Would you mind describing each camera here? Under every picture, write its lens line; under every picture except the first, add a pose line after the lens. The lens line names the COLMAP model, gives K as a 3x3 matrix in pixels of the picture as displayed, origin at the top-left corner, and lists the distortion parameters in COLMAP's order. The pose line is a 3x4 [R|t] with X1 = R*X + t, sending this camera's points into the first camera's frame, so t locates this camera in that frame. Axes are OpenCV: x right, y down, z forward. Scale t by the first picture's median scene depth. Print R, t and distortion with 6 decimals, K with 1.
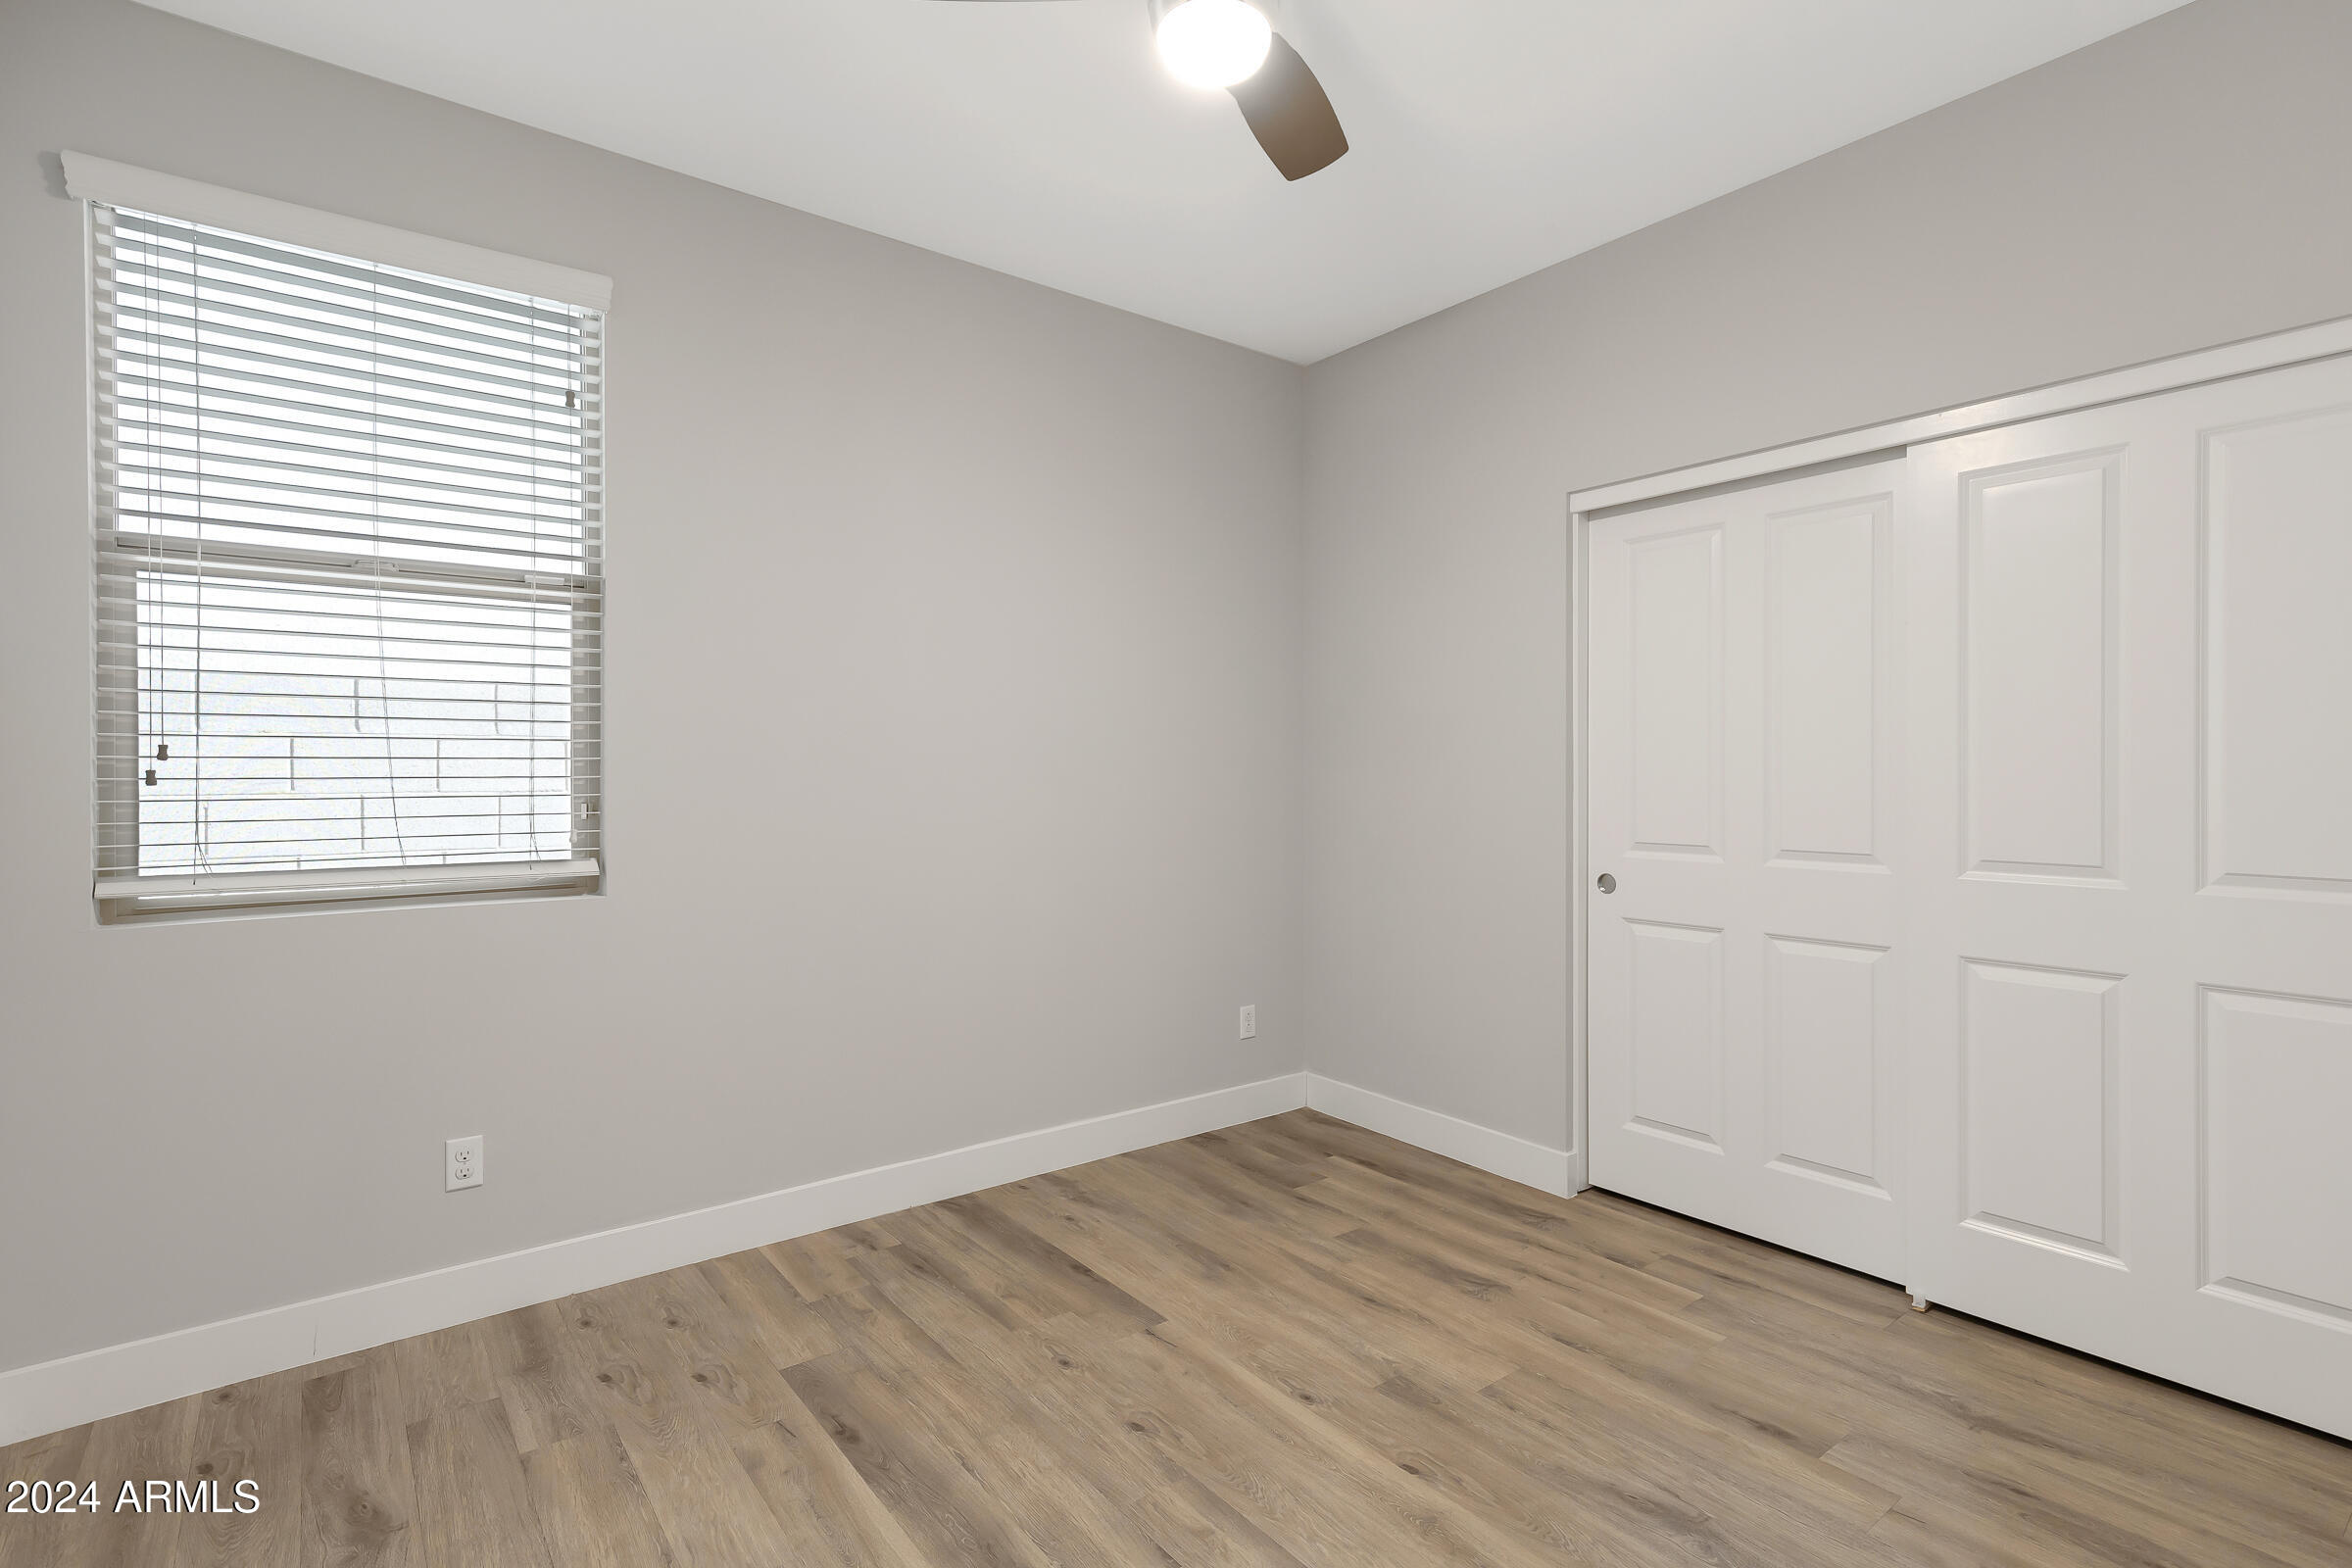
lens RADIAL K [[1144.7, 0, 1175.7], [0, 1144.7, 784.1], [0, 0, 1]] dist [0.003564, 0.000859]
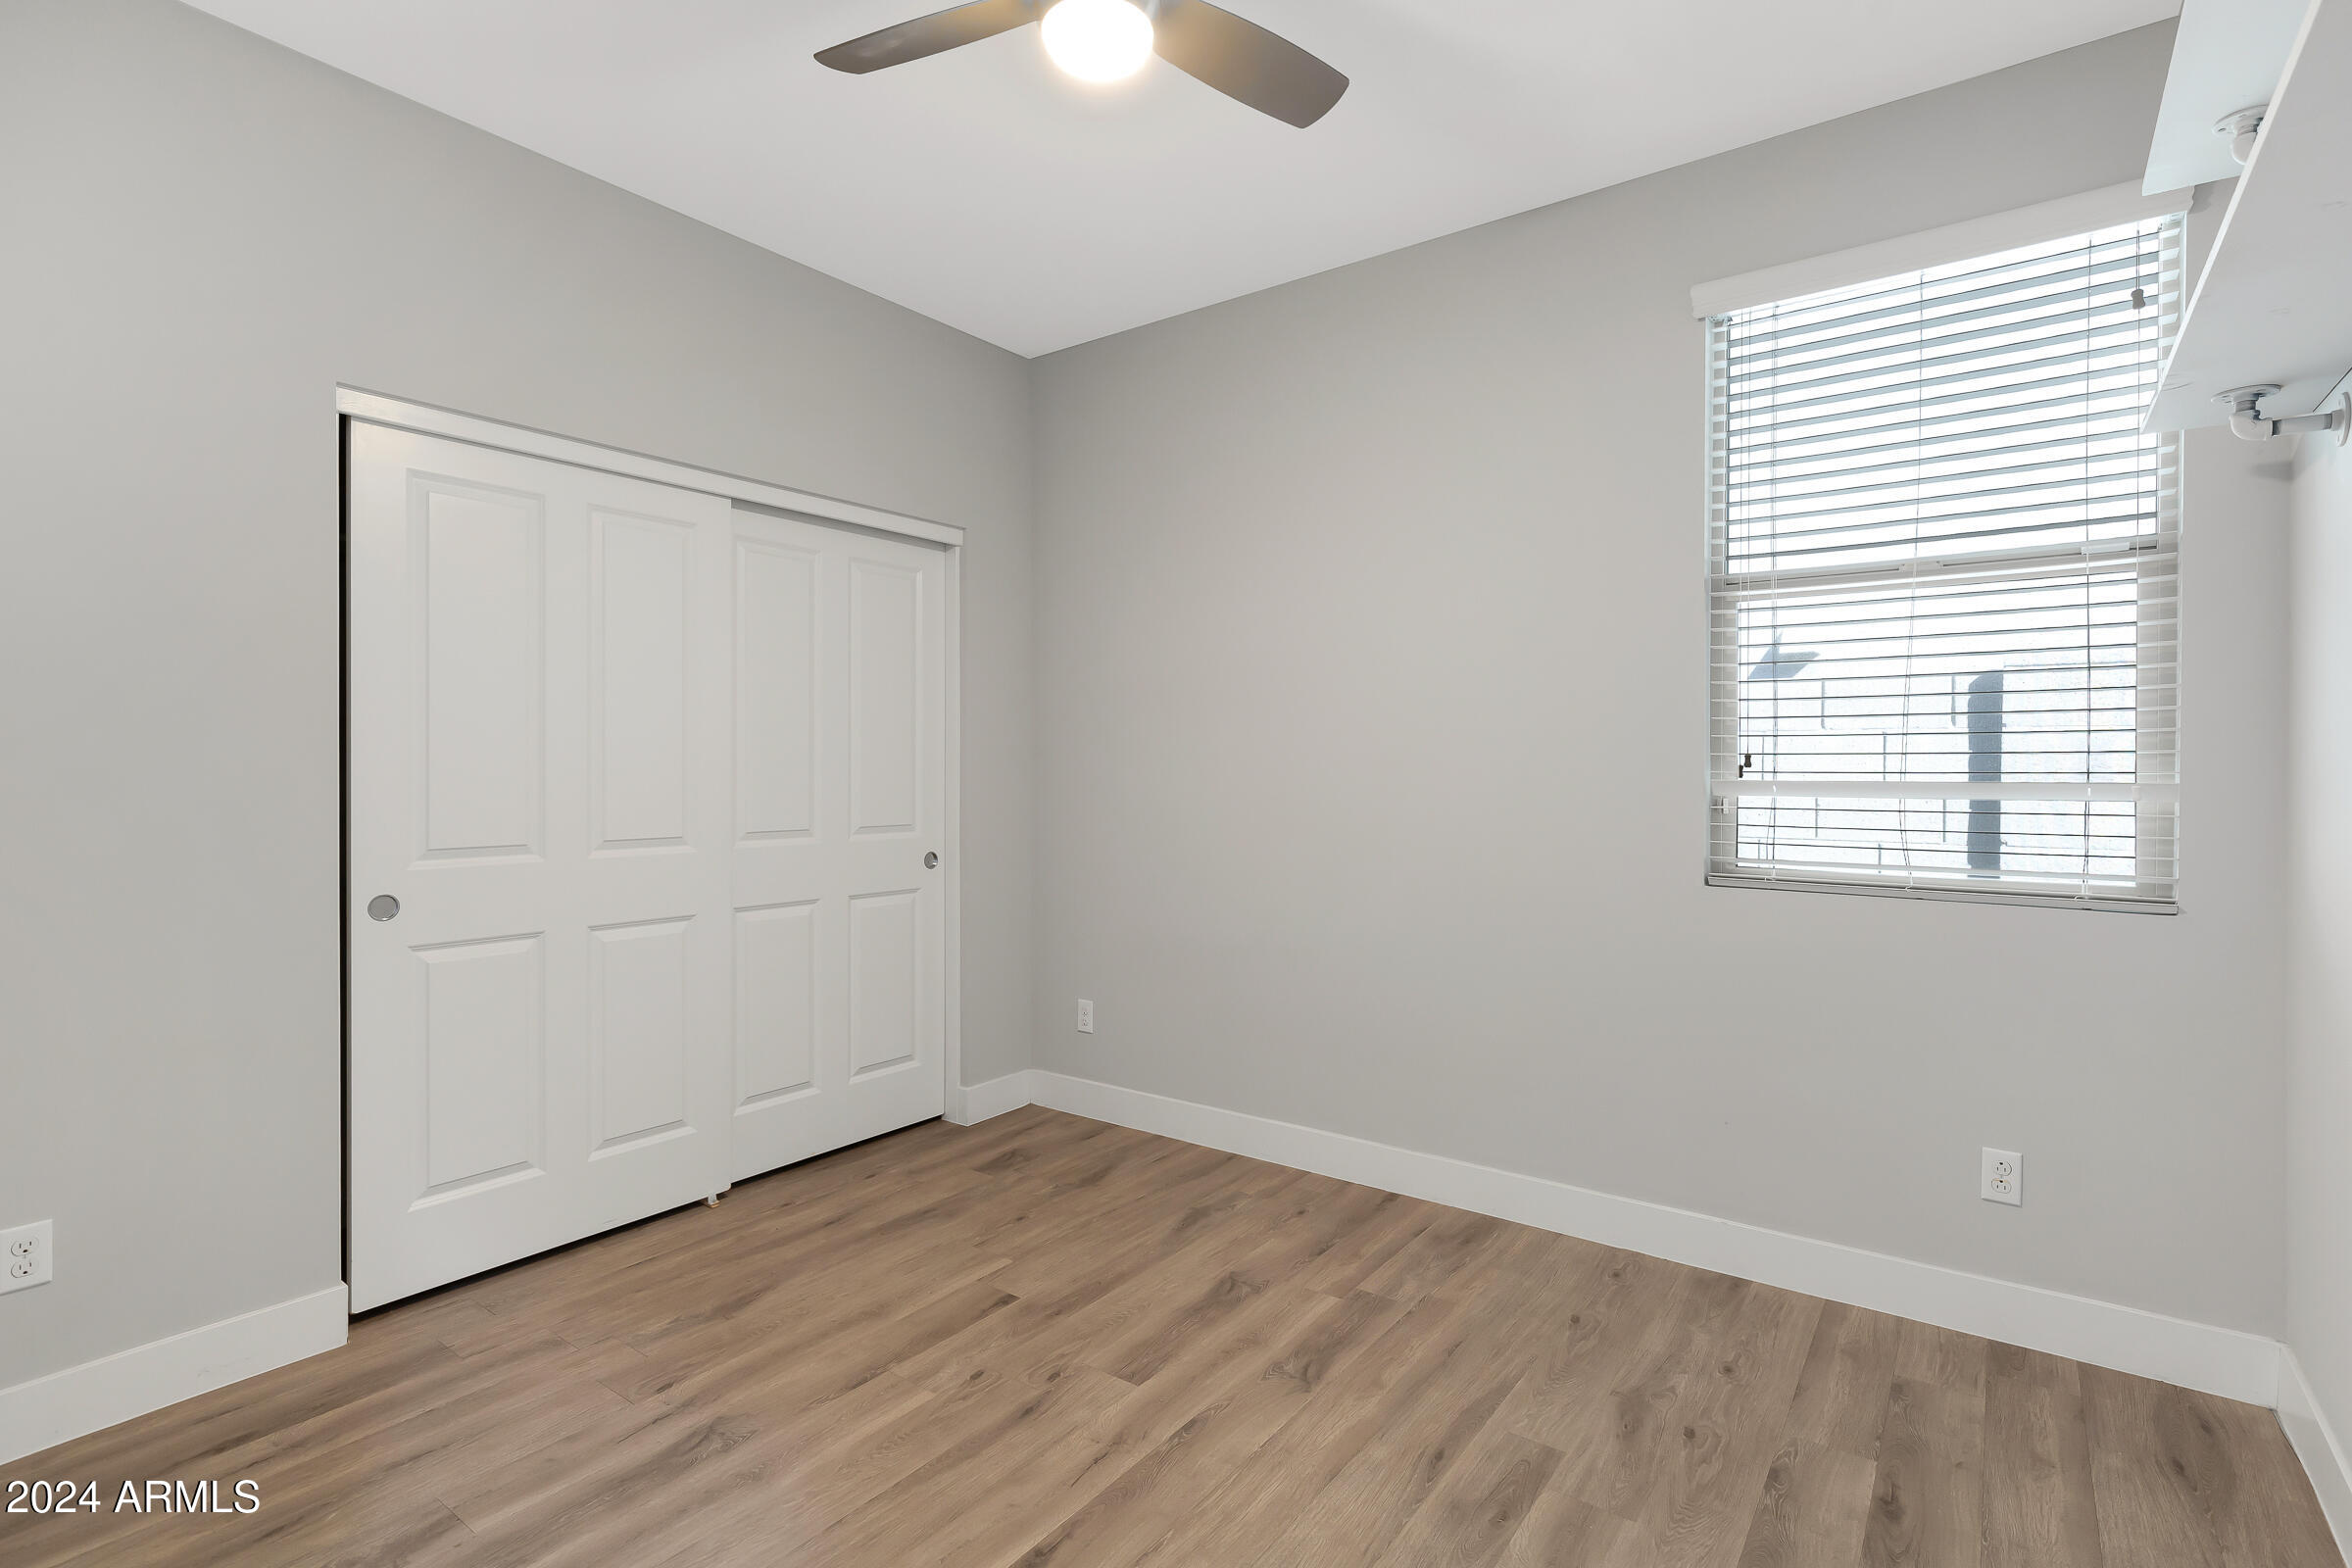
lens RADIAL K [[1144.7, 0, 1179.7], [0, 1144.7, 774.5], [0, 0, 1]] dist [0.003564, 0.000859]
pose [[0.291465, 0.006323, -0.956561, 0.100241], [-0.008269, 0.999957, 0.004090, -0.001902], [0.956546, 0.006717, 0.291505, 0.068965]]
